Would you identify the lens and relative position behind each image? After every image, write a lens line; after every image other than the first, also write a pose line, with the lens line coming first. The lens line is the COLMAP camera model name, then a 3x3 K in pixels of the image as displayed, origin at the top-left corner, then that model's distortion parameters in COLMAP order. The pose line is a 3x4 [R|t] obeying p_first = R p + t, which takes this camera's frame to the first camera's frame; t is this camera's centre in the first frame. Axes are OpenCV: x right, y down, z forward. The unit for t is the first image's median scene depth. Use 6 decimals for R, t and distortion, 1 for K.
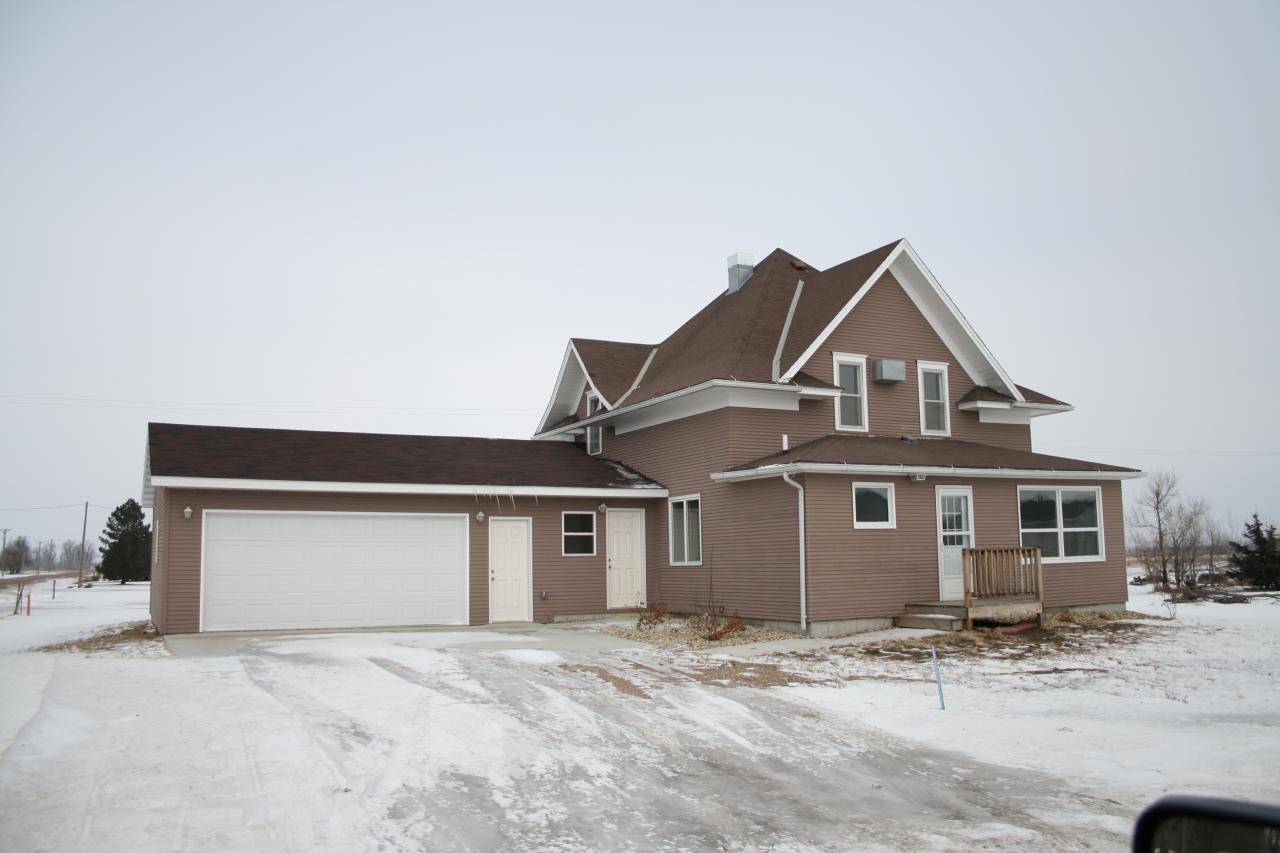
lens RADIAL K [[1088.2, 0, 639.0], [0, 1088.2, 408.2], [0, 0, 1]] dist [-0.161274, 0.001211]
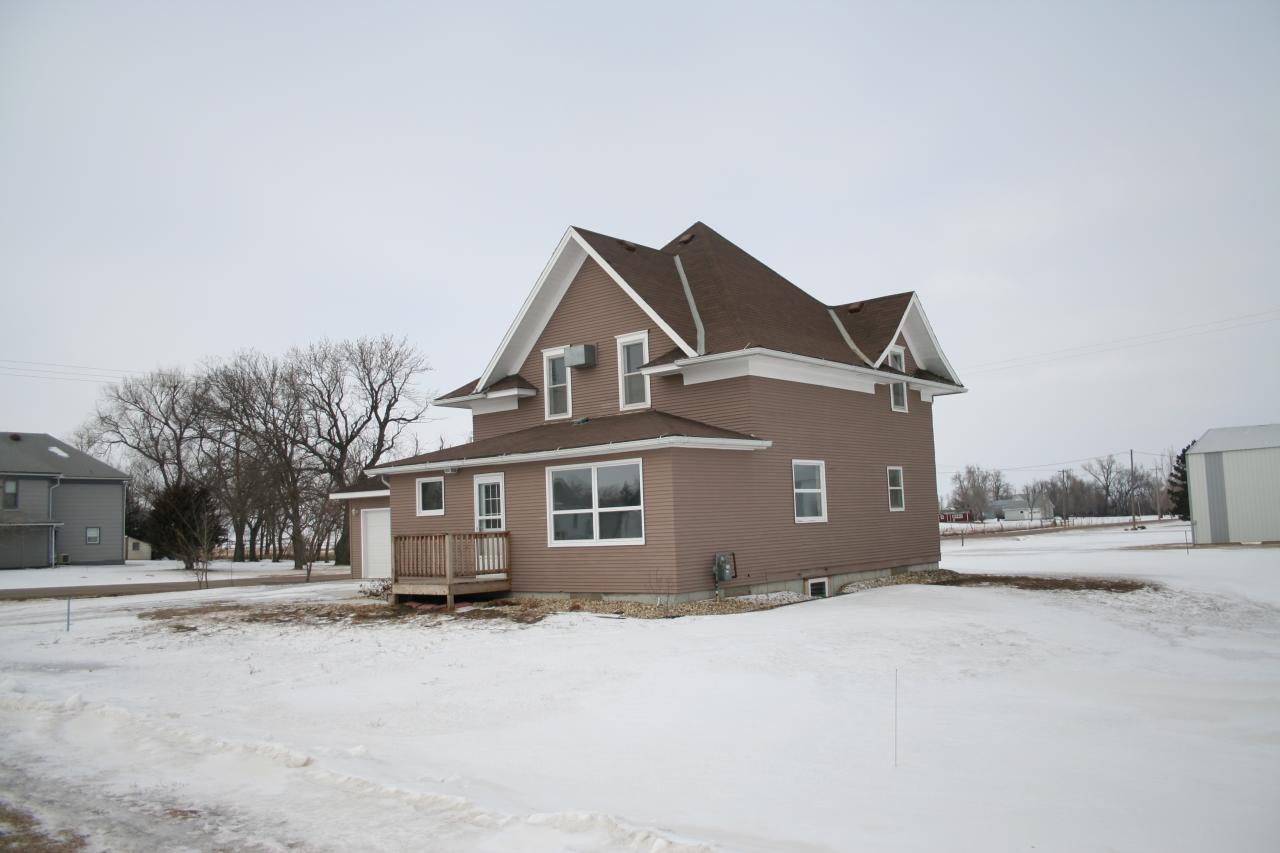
lens RADIAL K [[1088.2, 0, 639.0], [0, 1088.2, 408.2], [0, 0, 1]] dist [-0.161274, 0.001211]
pose [[0.388195, -0.103452, -0.915752, 1.282874], [0.161333, 0.985963, -0.042993, 0.073562], [0.907346, -0.131051, 0.399437, 0.662542]]
